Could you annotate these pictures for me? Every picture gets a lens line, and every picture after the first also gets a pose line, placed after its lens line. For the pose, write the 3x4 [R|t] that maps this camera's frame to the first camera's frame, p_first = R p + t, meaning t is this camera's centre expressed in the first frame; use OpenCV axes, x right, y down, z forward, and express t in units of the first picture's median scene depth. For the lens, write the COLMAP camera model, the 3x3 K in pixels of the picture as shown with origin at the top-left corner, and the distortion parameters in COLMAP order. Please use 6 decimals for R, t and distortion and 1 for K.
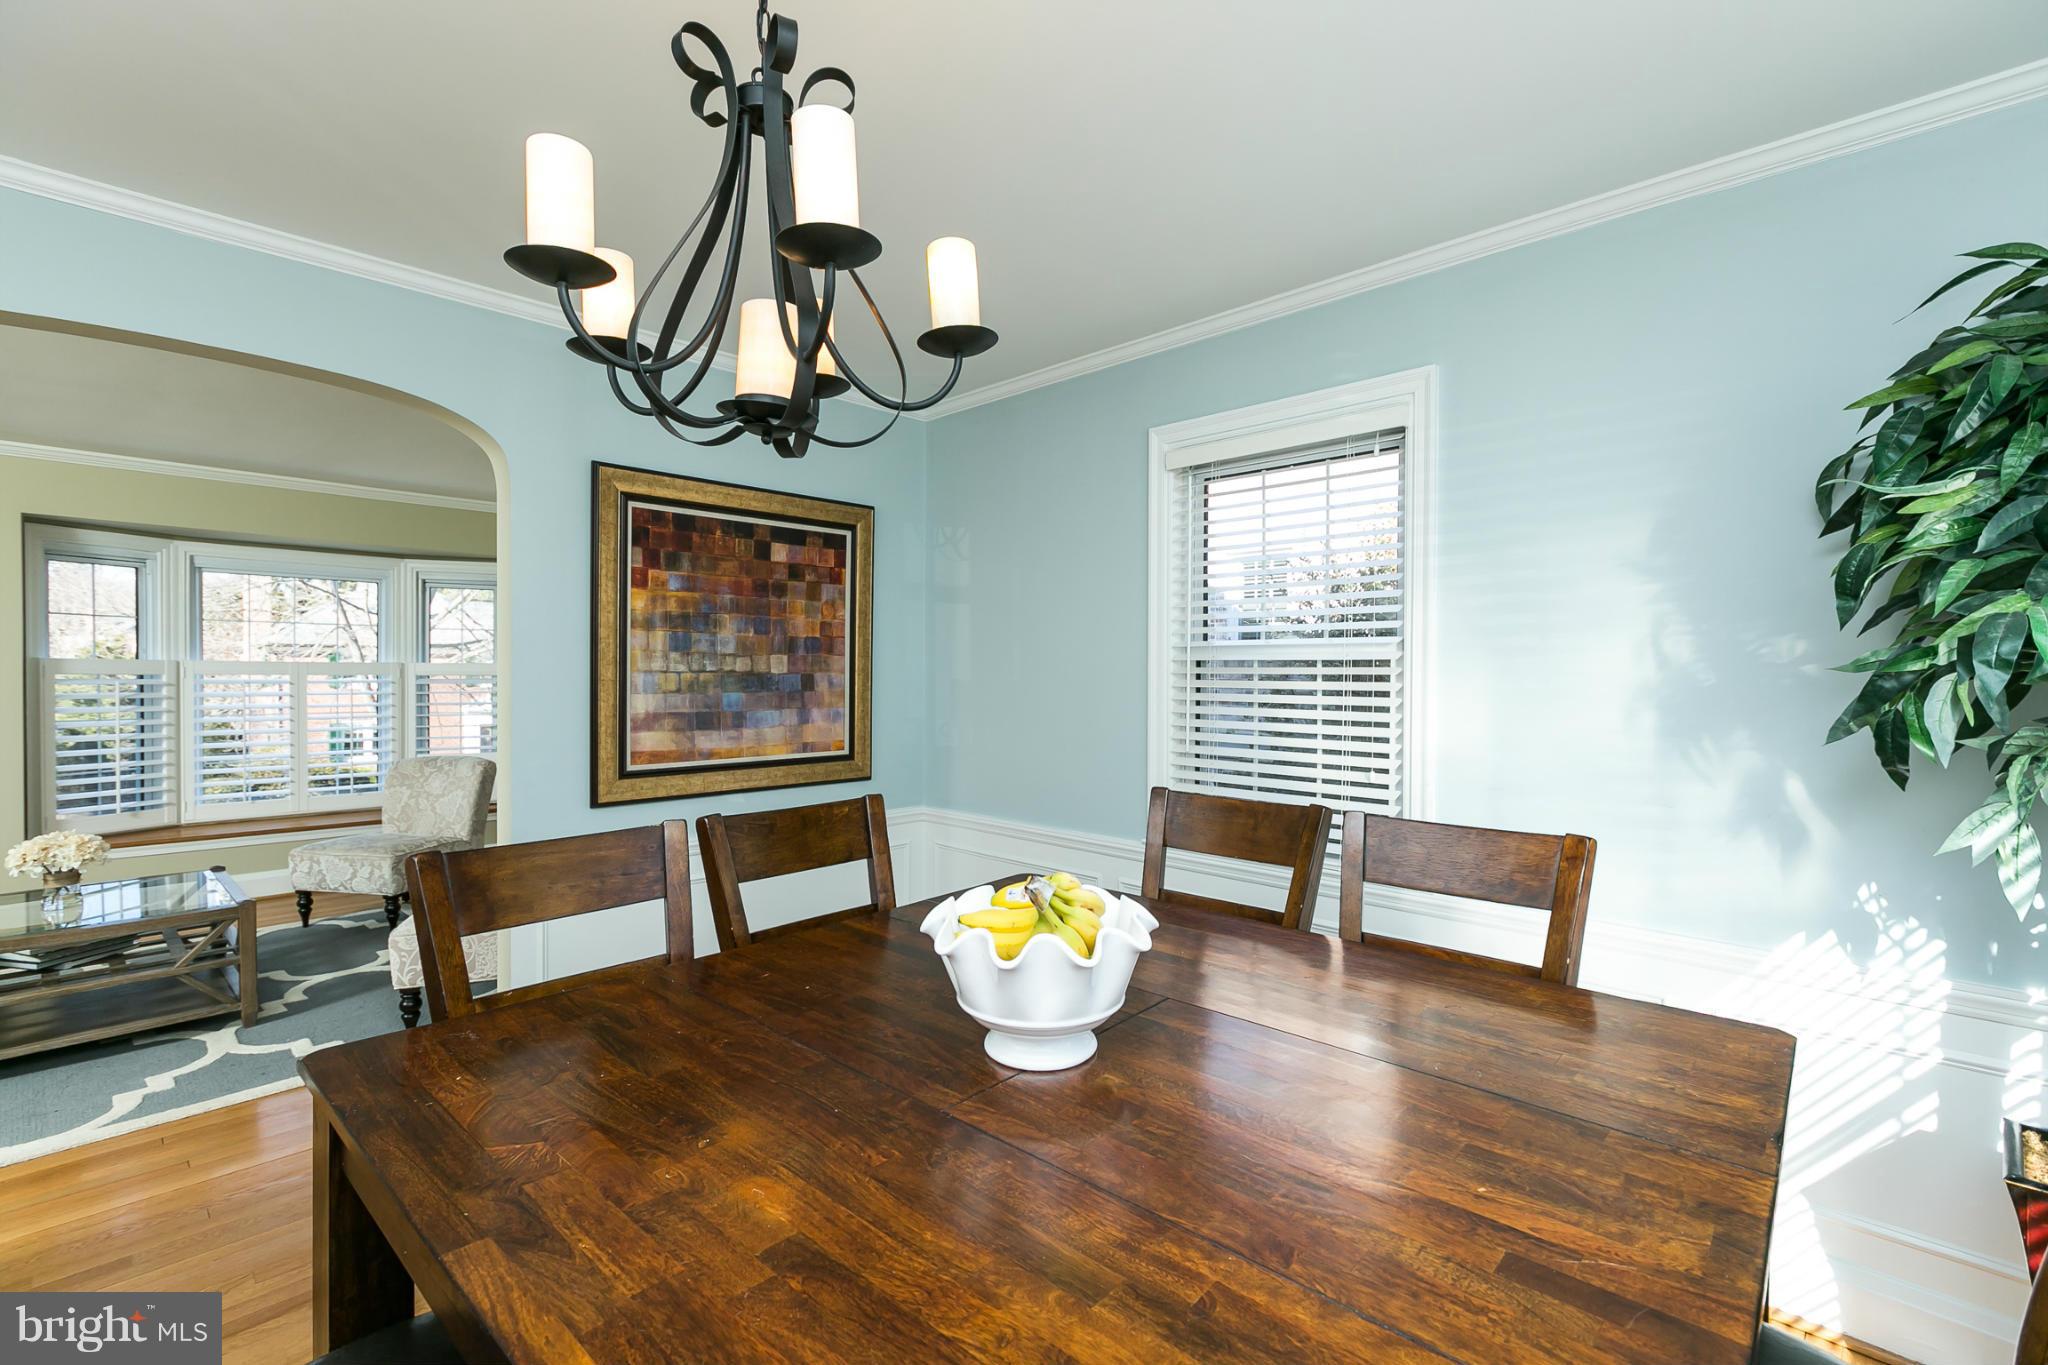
lens RADIAL K [[896.0, 0, 1024.0], [0, 896.0, 682.5], [0, 0, 1]] dist [0.000082, 0.000113]
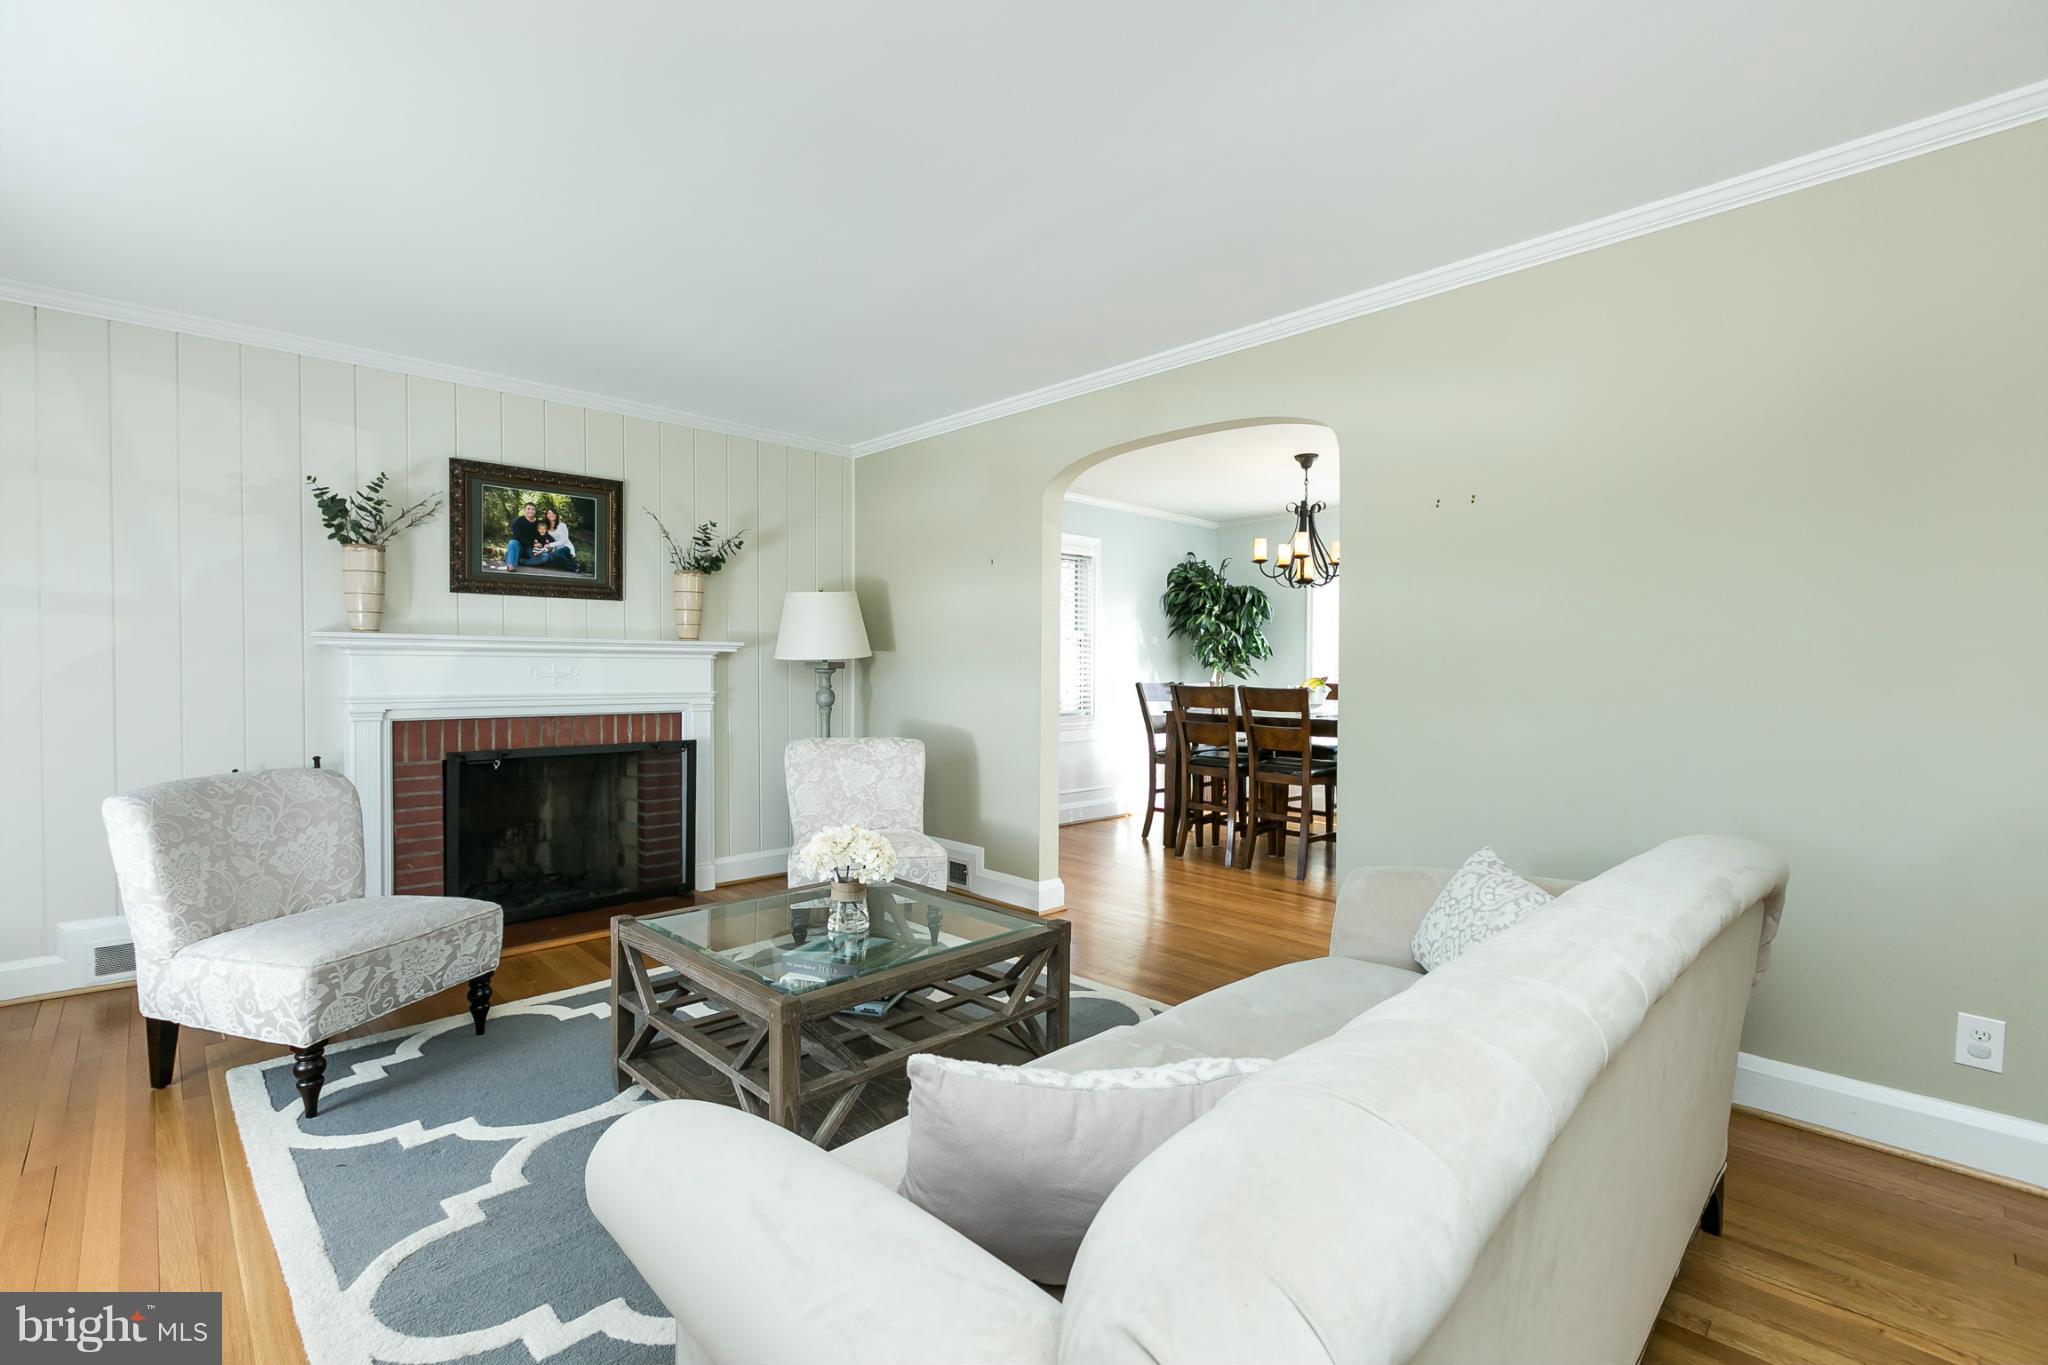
lens RADIAL K [[900.7, 0, 1016.6], [0, 900.7, 682.3], [0, 0, 1]] dist [-0.002523, -0.000250]
pose [[0.047202, -0.021271, 0.998659, -1.870558], [0.008722, 0.999744, 0.020882, 0.036228], [-0.998847, 0.007725, 0.047375, 0.848741]]
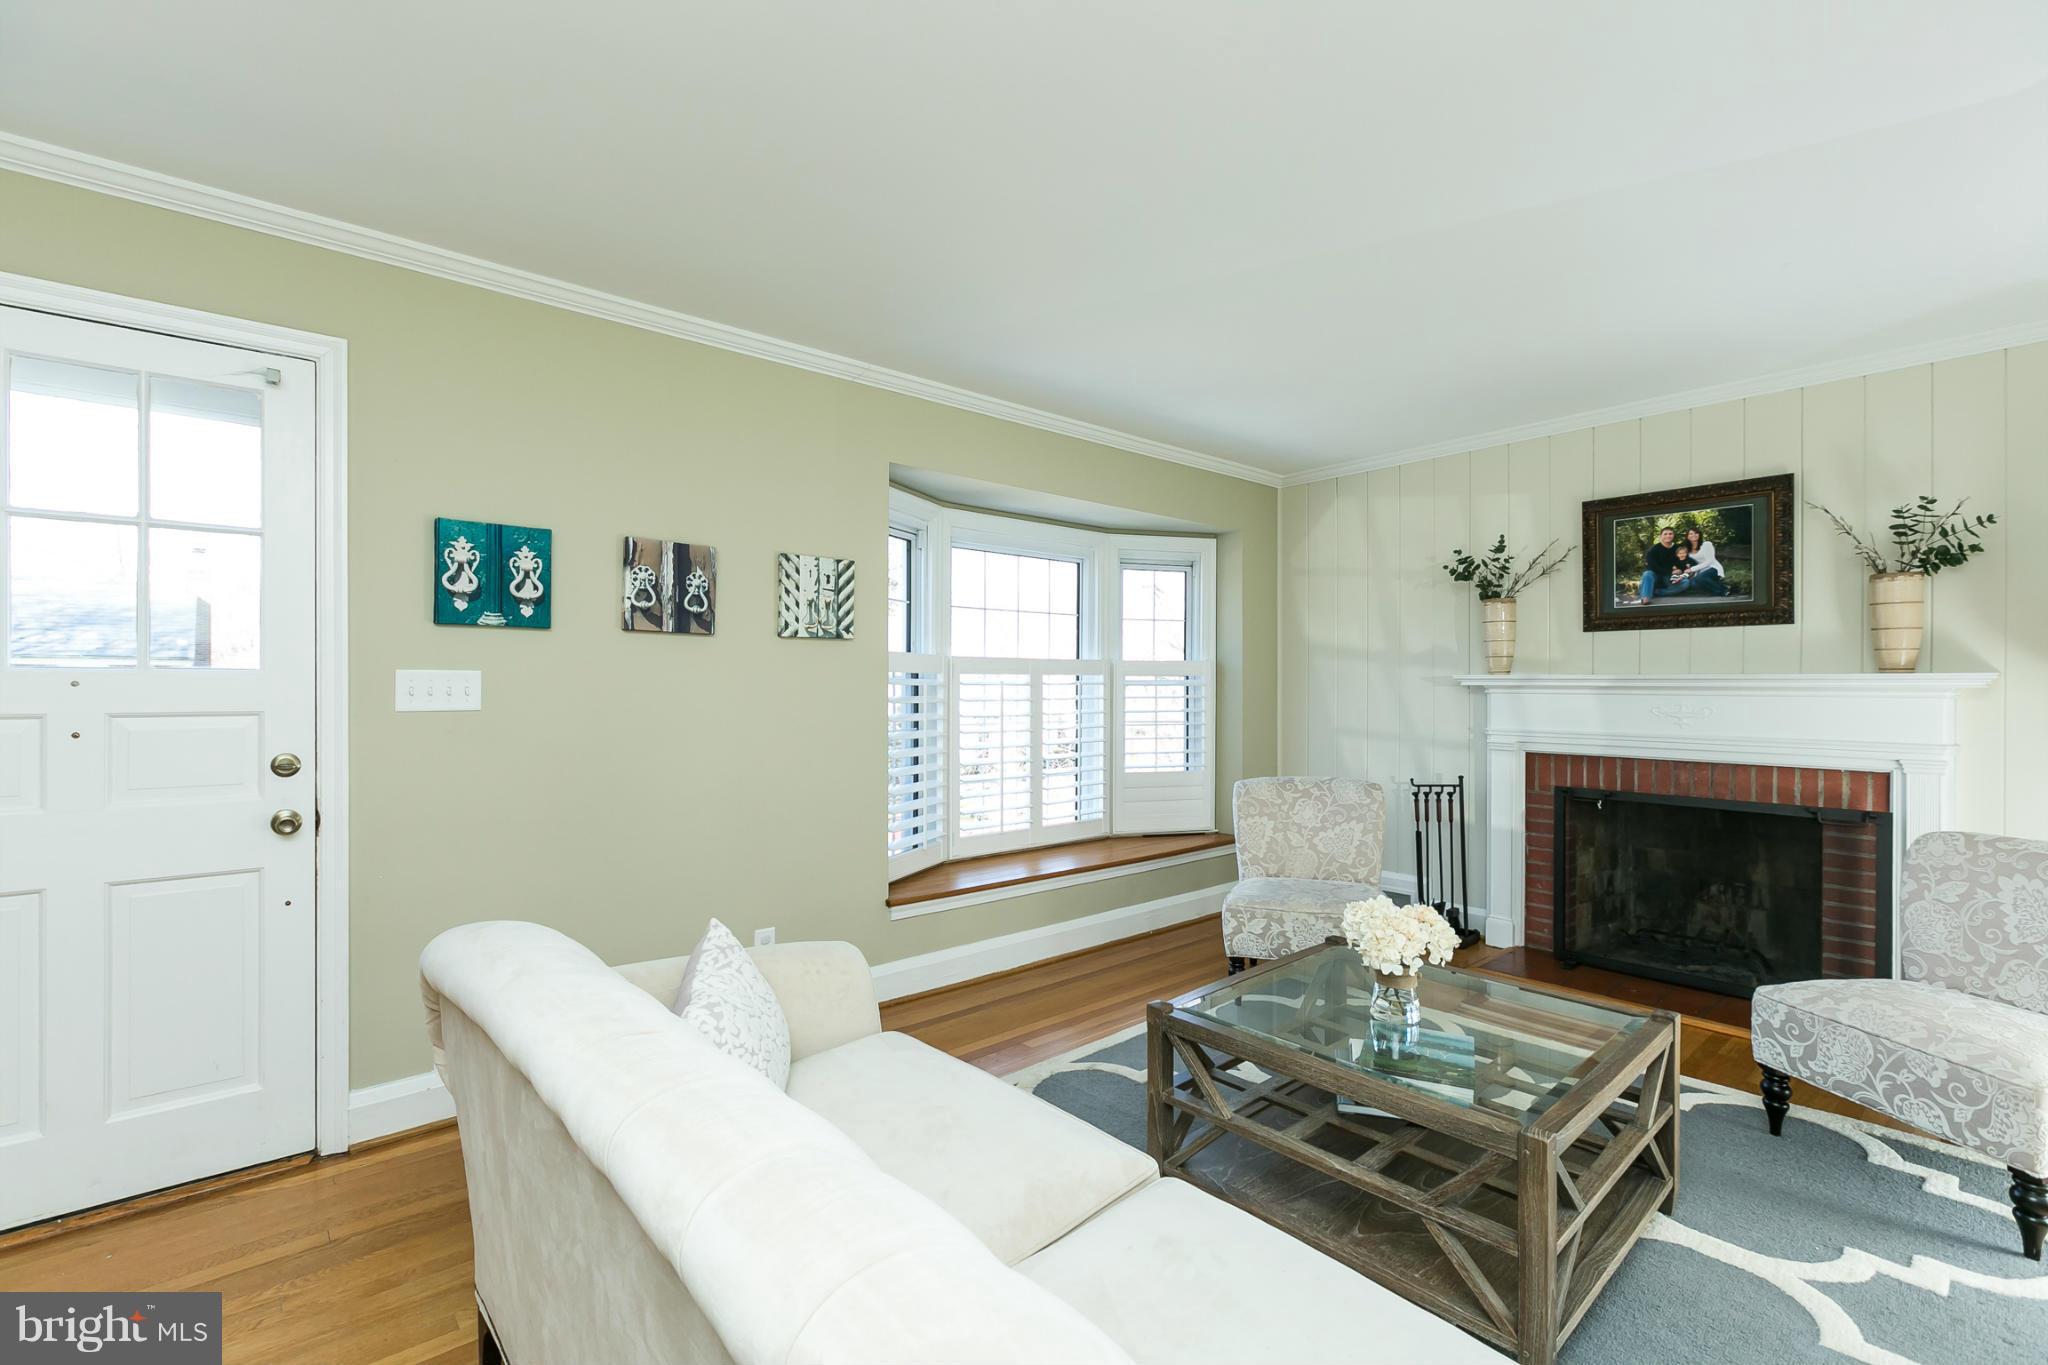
lens RADIAL K [[900.7, 0, 1016.6], [0, 900.7, 682.3], [0, 0, 1]] dist [-0.002523, -0.000250]
pose [[0.995689, -0.004953, -0.092627, -1.348446], [0.003821, 0.999916, -0.012393, 0.015634], [0.092681, 0.011986, 0.995624, 0.336652]]
